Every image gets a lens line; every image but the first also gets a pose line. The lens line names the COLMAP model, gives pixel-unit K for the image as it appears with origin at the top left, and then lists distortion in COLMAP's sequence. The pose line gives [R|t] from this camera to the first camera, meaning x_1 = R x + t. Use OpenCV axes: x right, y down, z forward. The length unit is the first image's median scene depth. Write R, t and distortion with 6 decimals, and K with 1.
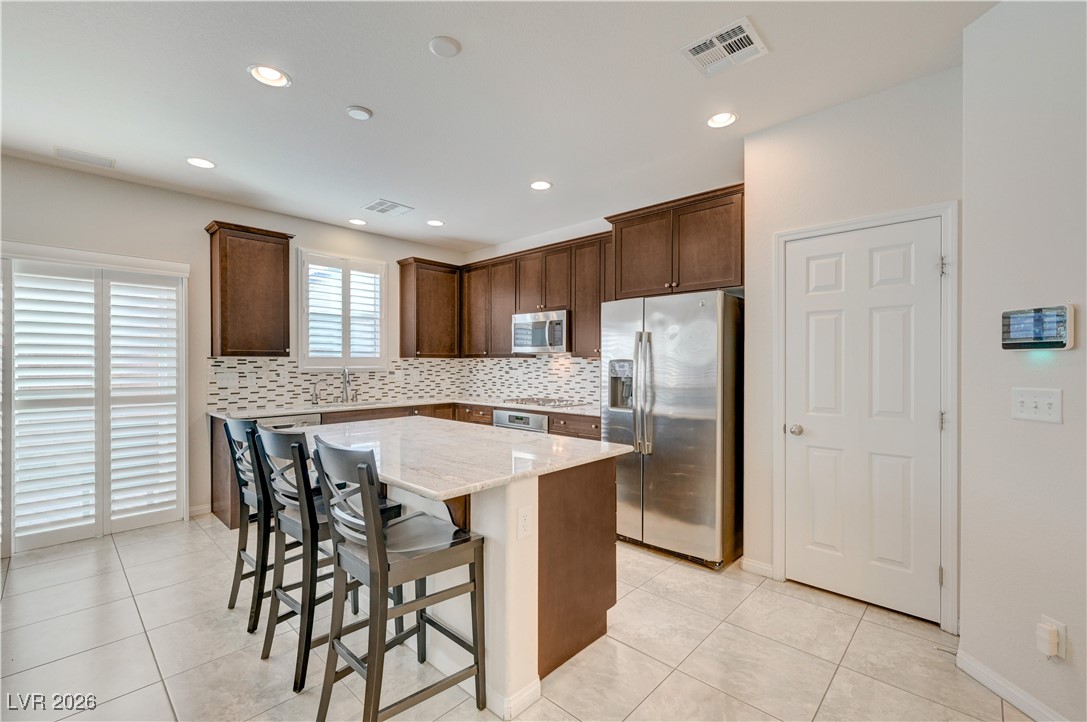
lens RADIAL K [[467.0, 0, 543.3], [0, 467.0, 366.3], [0, 0, 1]] dist [0.000532, 0.000422]
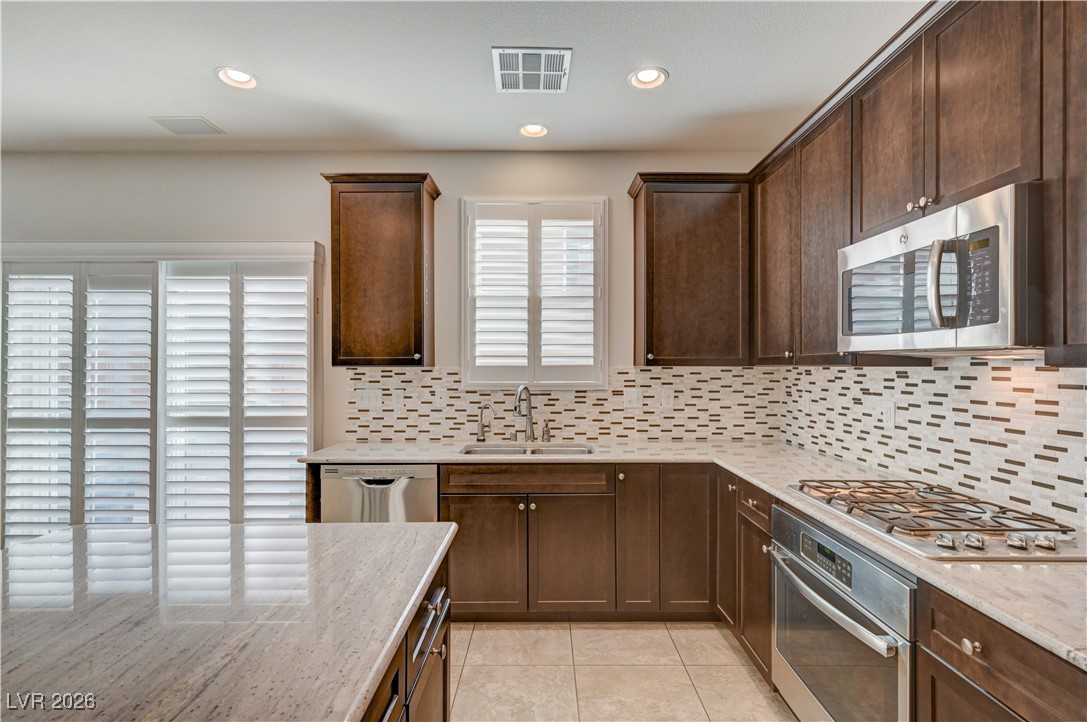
lens RADIAL K [[515.9, 0, 544.0], [0, 515.9, 365.9], [0, 0, 1]] dist [-0.000969, -0.000189]
pose [[0.689596, -0.000930, -0.724193, 0.064859], [-0.004312, 0.999976, -0.005390, -0.015144], [0.724181, 0.006839, 0.689576, 0.534168]]
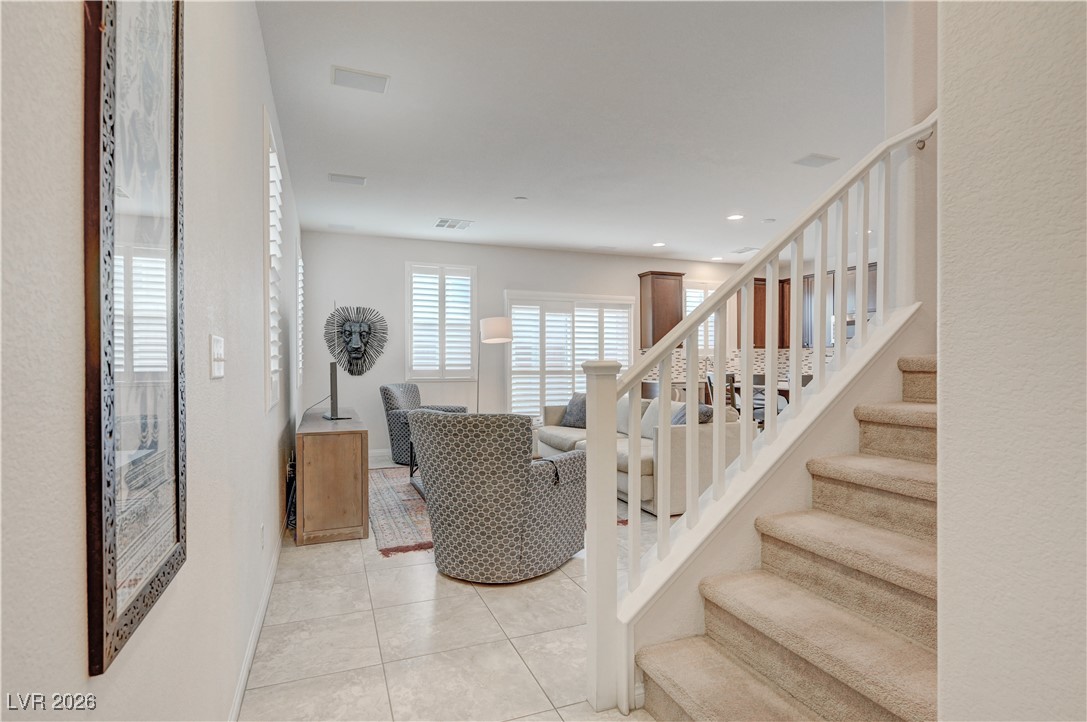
lens RADIAL K [[553.2, 0, 543.5], [0, 553.2, 361.0], [0, 0, 1]] dist [0.000171, 0.000009]
pose [[0.905952, 0.010103, -0.423260, -0.139452], [-0.007220, 0.999939, 0.008415, 0.008487], [0.423319, -0.004568, 0.905969, -0.801471]]
